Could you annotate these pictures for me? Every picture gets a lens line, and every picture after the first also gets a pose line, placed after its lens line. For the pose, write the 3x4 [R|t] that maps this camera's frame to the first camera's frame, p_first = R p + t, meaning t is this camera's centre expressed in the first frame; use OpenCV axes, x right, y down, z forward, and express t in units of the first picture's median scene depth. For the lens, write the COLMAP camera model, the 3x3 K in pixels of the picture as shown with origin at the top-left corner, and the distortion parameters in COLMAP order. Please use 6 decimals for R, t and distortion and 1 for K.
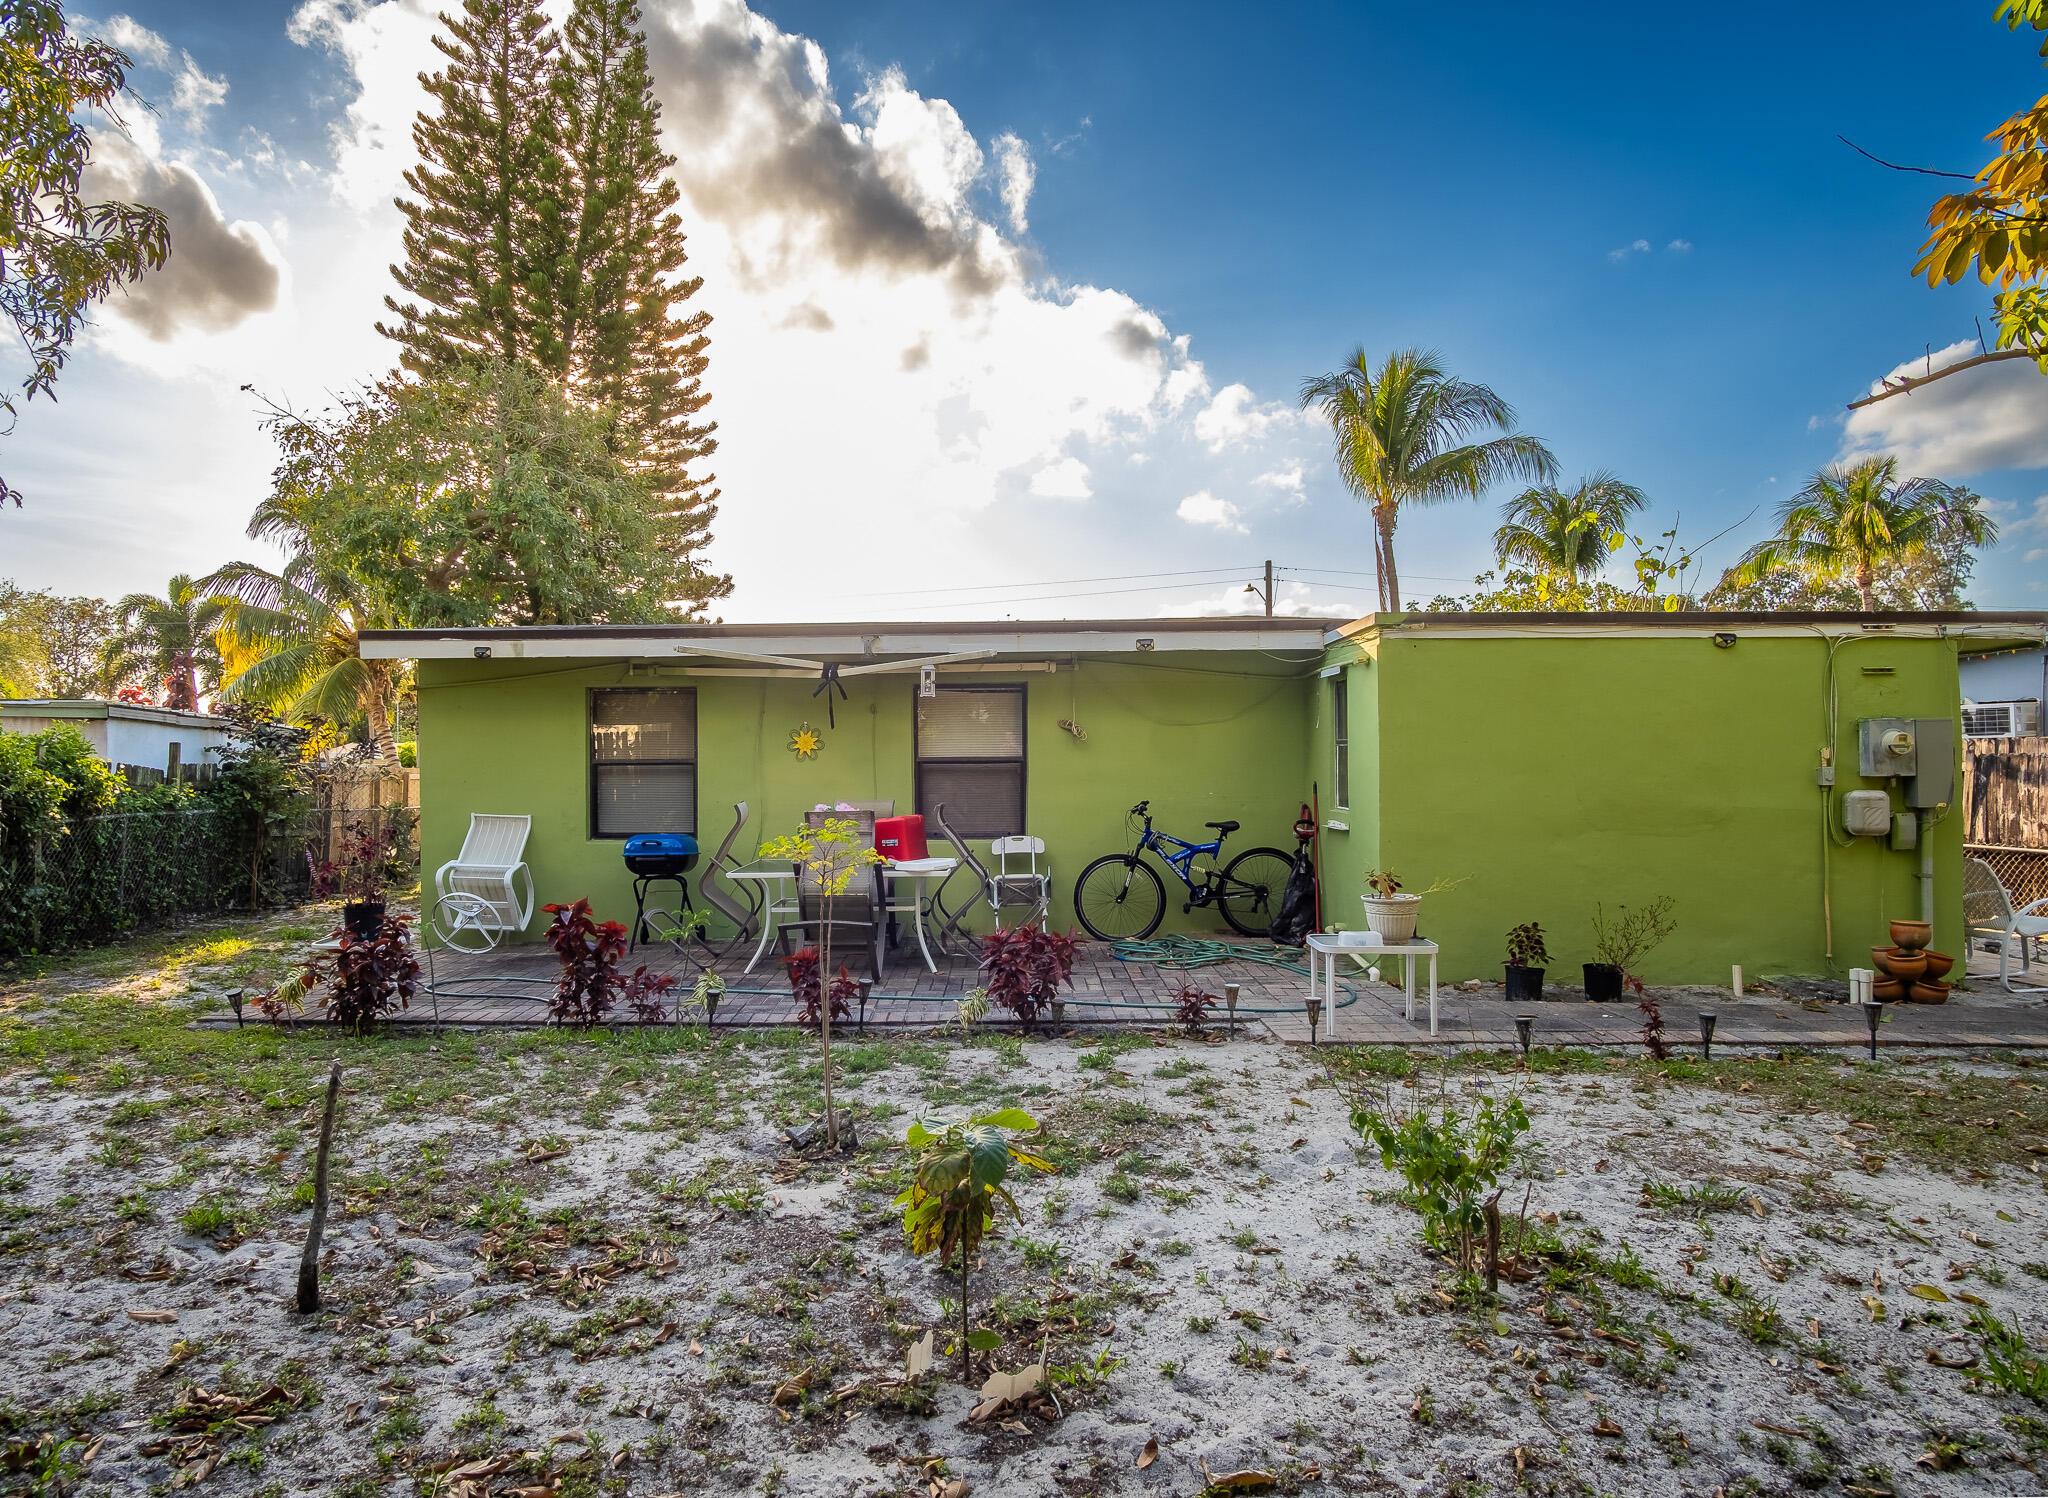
lens RADIAL K [[1918.1, 0, 1023.9], [0, 1918.1, 755.4], [0, 0, 1]] dist [-0.077071, 0.000000]
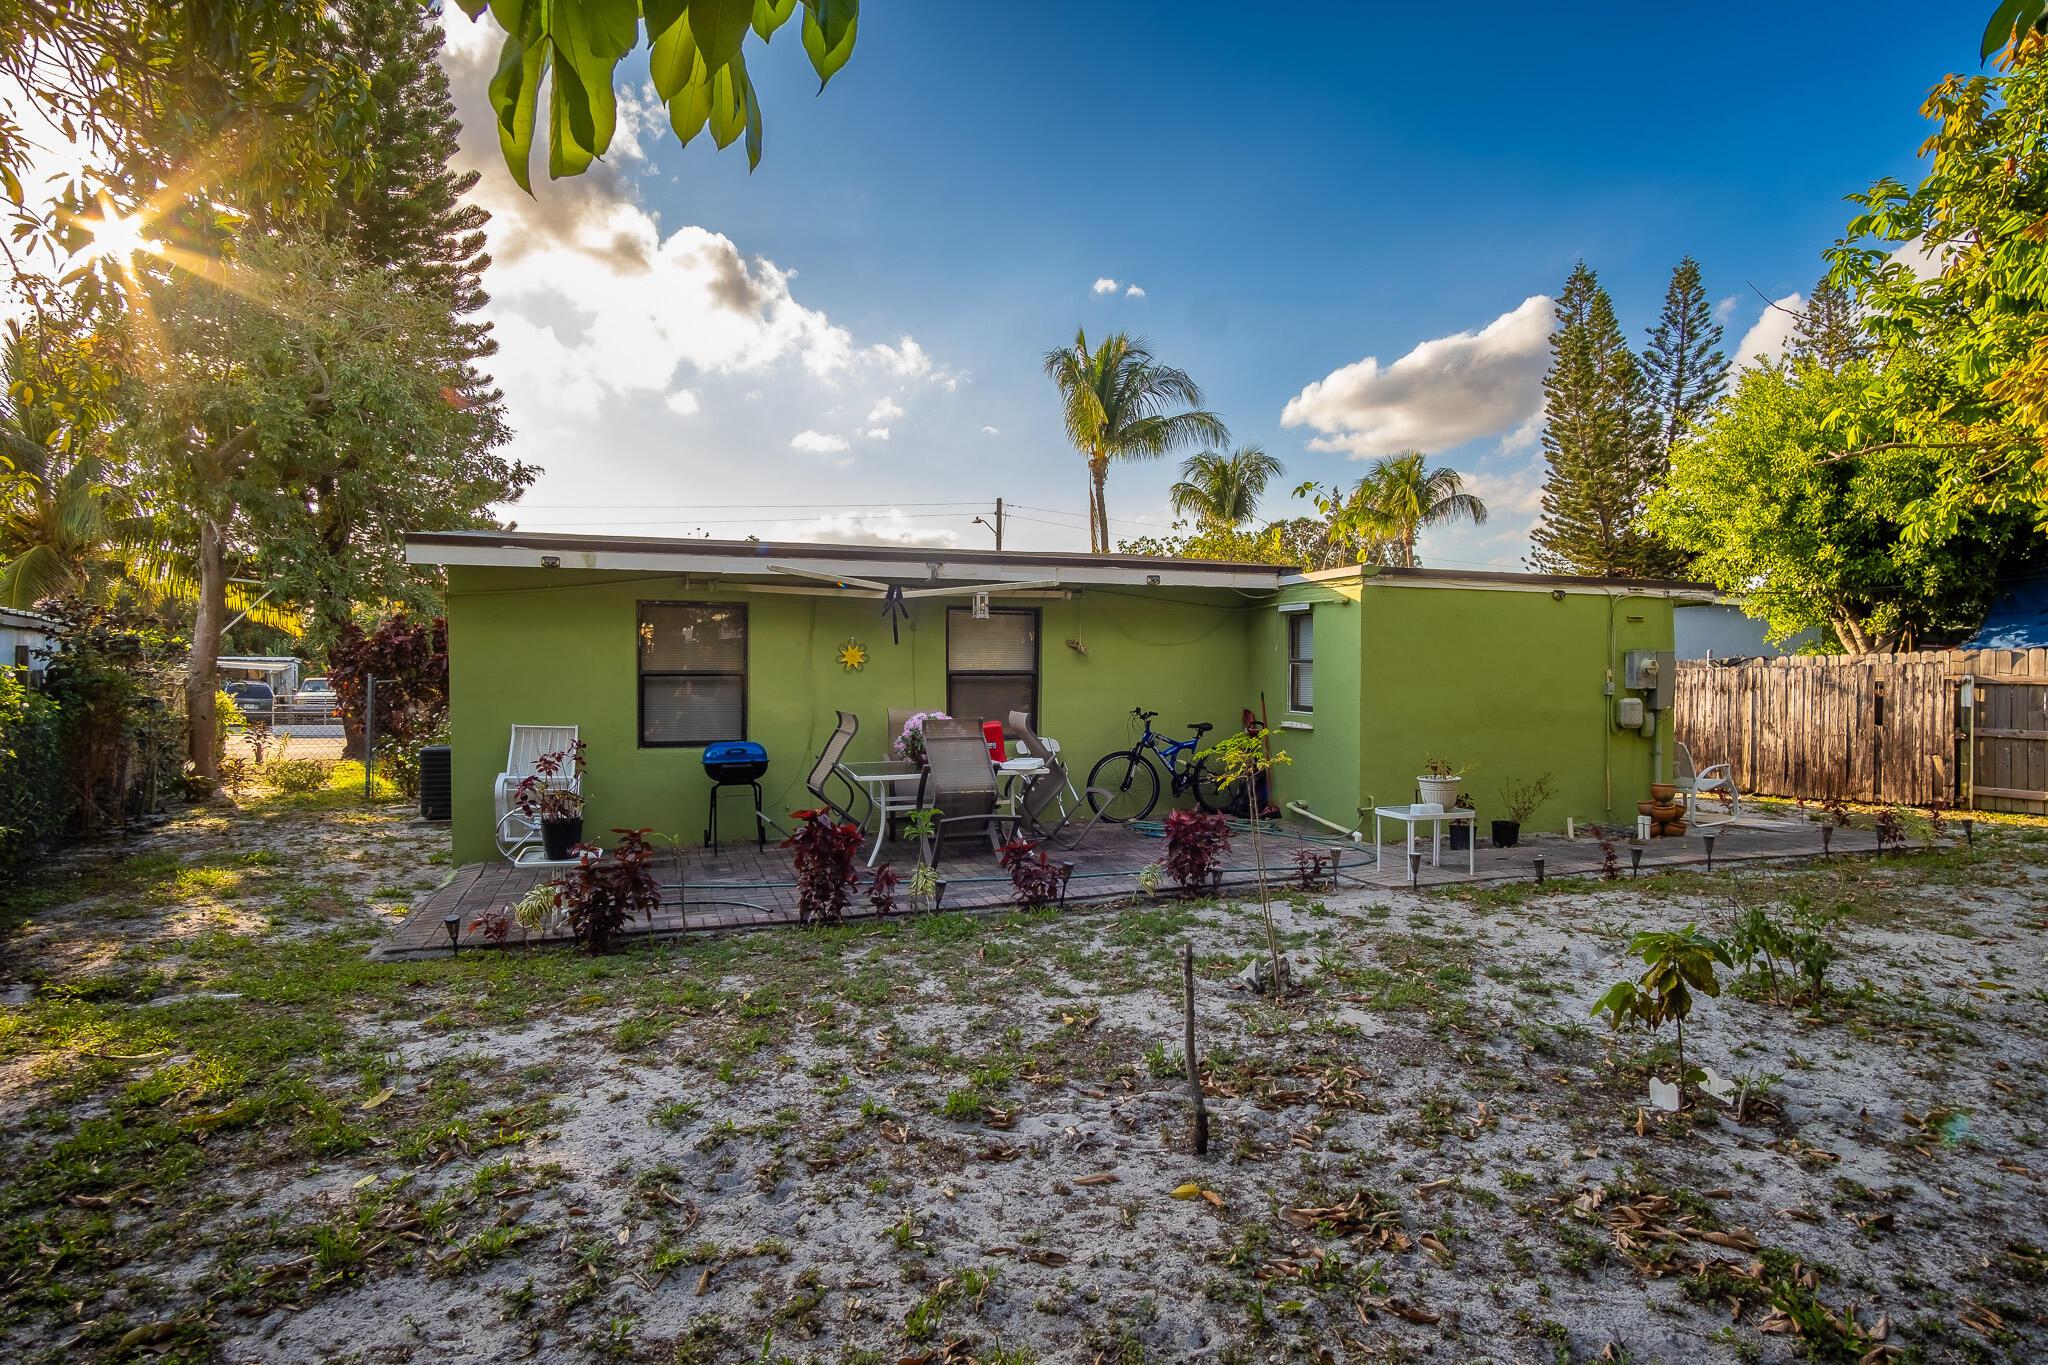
lens RADIAL K [[1927.7, 0, 1024.4], [0, 1927.7, 681.1], [0, 0, 1]] dist [-0.084303, 0.000000]
pose [[0.800594, -0.000712, 0.599207, -0.704356], [-0.011808, 0.999786, 0.016965, -0.012446], [-0.599091, -0.020658, 0.800414, 0.058137]]
